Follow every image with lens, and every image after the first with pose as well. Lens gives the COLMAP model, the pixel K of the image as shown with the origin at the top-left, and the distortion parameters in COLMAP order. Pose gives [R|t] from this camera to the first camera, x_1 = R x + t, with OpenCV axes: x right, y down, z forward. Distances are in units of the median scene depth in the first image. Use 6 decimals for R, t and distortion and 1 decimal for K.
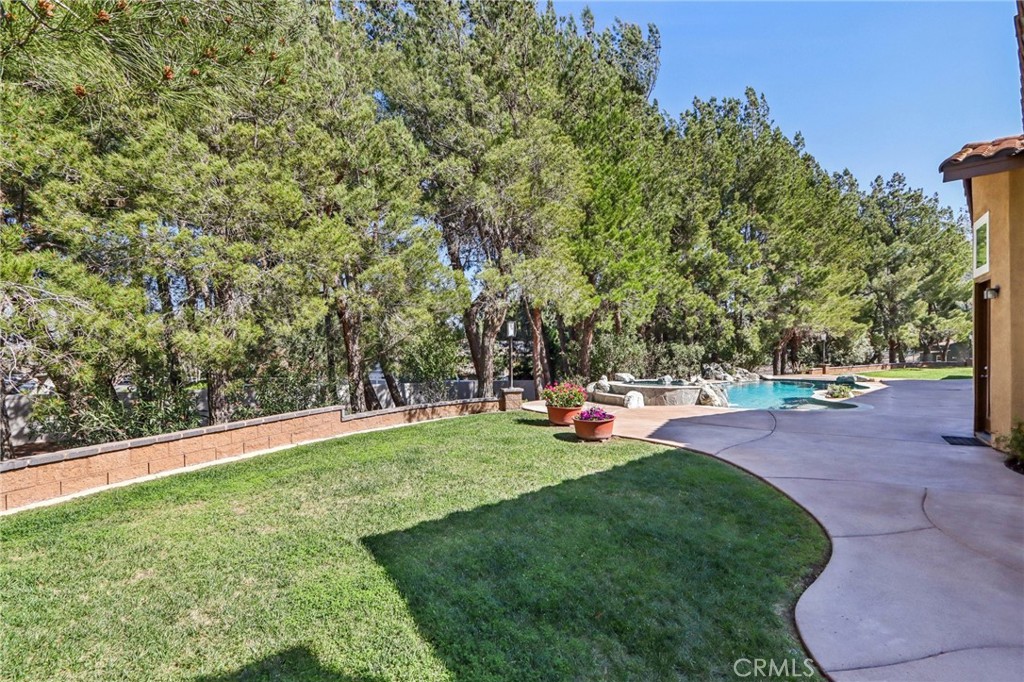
lens RADIAL K [[468.4, 0, 514.1], [0, 468.4, 340.2], [0, 0, 1]] dist [-0.037115, -0.000896]
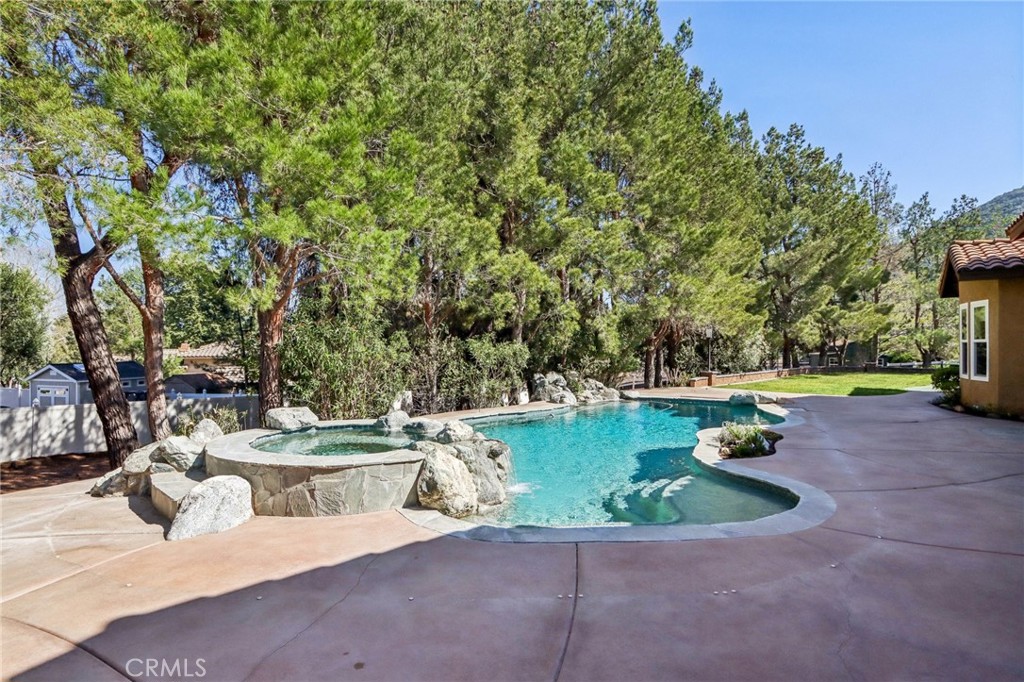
lens RADIAL K [[566.4, 0, 510.3], [0, 566.4, 342.9], [0, 0, 1]] dist [0.002075, 0.000295]
pose [[0.965010, 0.000311, 0.262213, 0.167830], [-0.001320, 0.999992, 0.003672, 0.006088], [-0.262210, -0.003889, 0.965003, 0.269969]]
